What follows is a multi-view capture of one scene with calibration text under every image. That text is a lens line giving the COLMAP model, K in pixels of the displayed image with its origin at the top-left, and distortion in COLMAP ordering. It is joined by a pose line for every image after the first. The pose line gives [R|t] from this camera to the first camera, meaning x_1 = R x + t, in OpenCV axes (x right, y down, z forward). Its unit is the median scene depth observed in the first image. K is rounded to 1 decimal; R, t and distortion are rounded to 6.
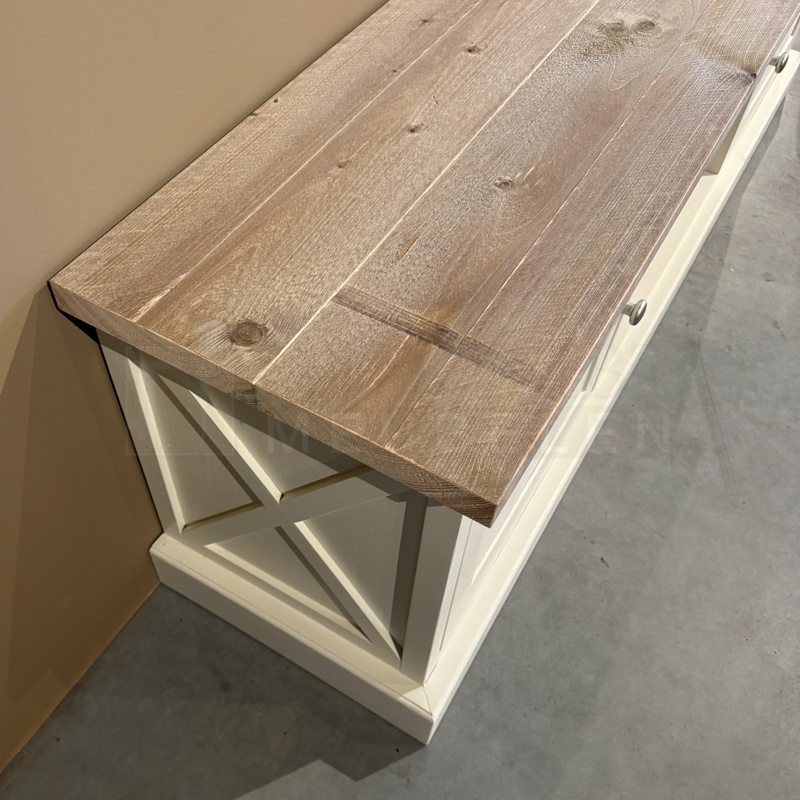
lens RADIAL K [[770.4, 0, 400.0], [0, 770.4, 400.0], [0, 0, 1]] dist [0.124733, -0.183715]
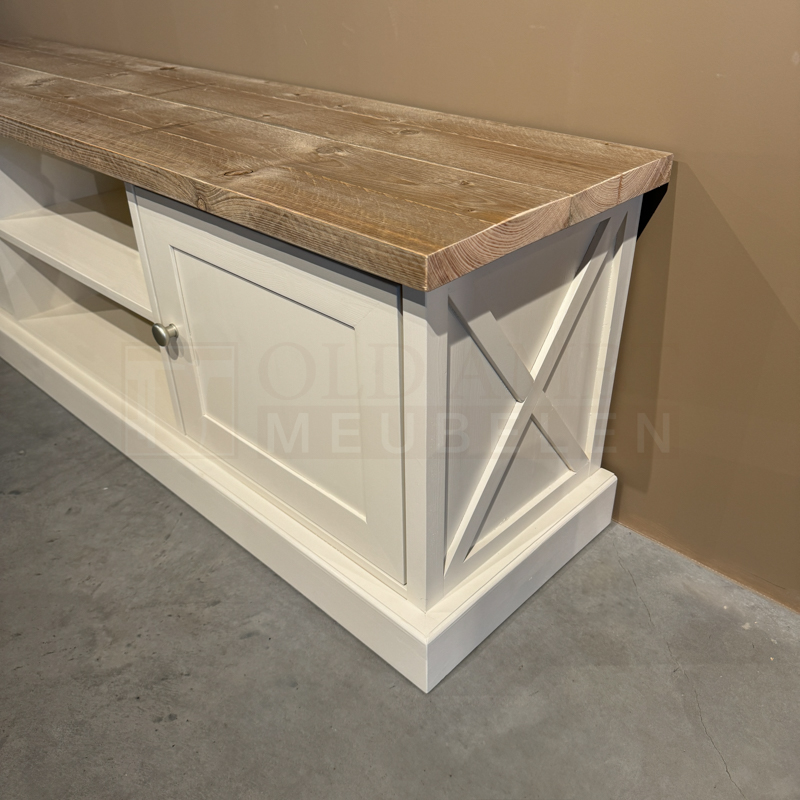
lens RADIAL K [[770.4, 0, 400.0], [0, 770.4, 400.0], [0, 0, 1]] dist [0.124733, -0.183715]
pose [[-0.229143, 0.514267, -0.826452, 1.122783], [-0.763955, 0.431139, 0.480095, -0.972689], [0.603213, 0.741383, 0.294085, 0.943134]]
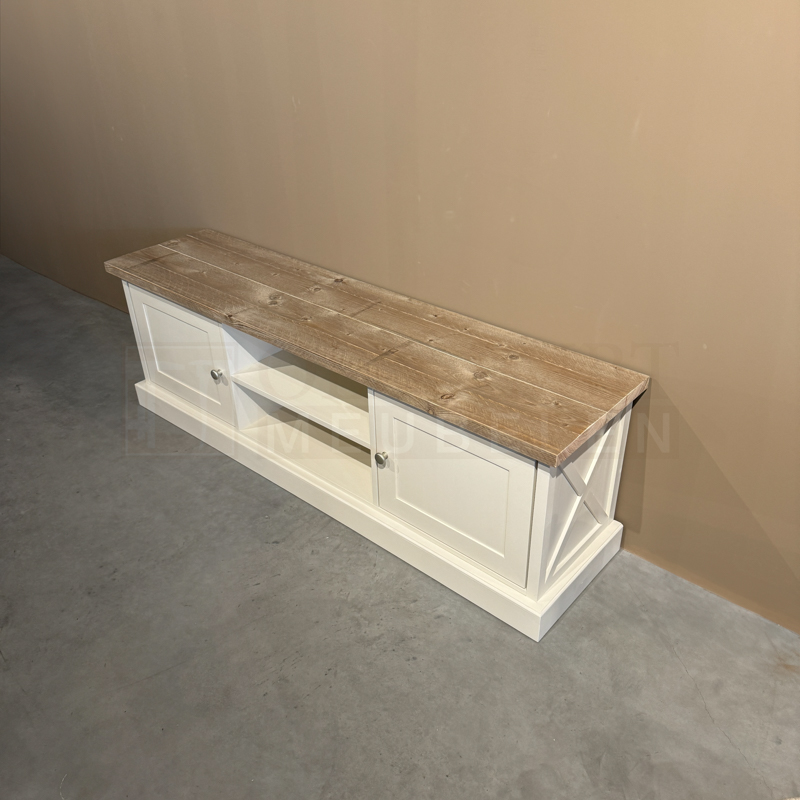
lens RADIAL K [[778.9, 0, 400.0], [0, 778.9, 400.0], [0, 0, 1]] dist [0.294382, -0.579824]
pose [[-0.165630, 0.524192, -0.835338, 1.696369], [-0.776233, 0.453173, 0.438287, -1.180463], [0.608299, 0.721011, 0.331836, 0.408783]]
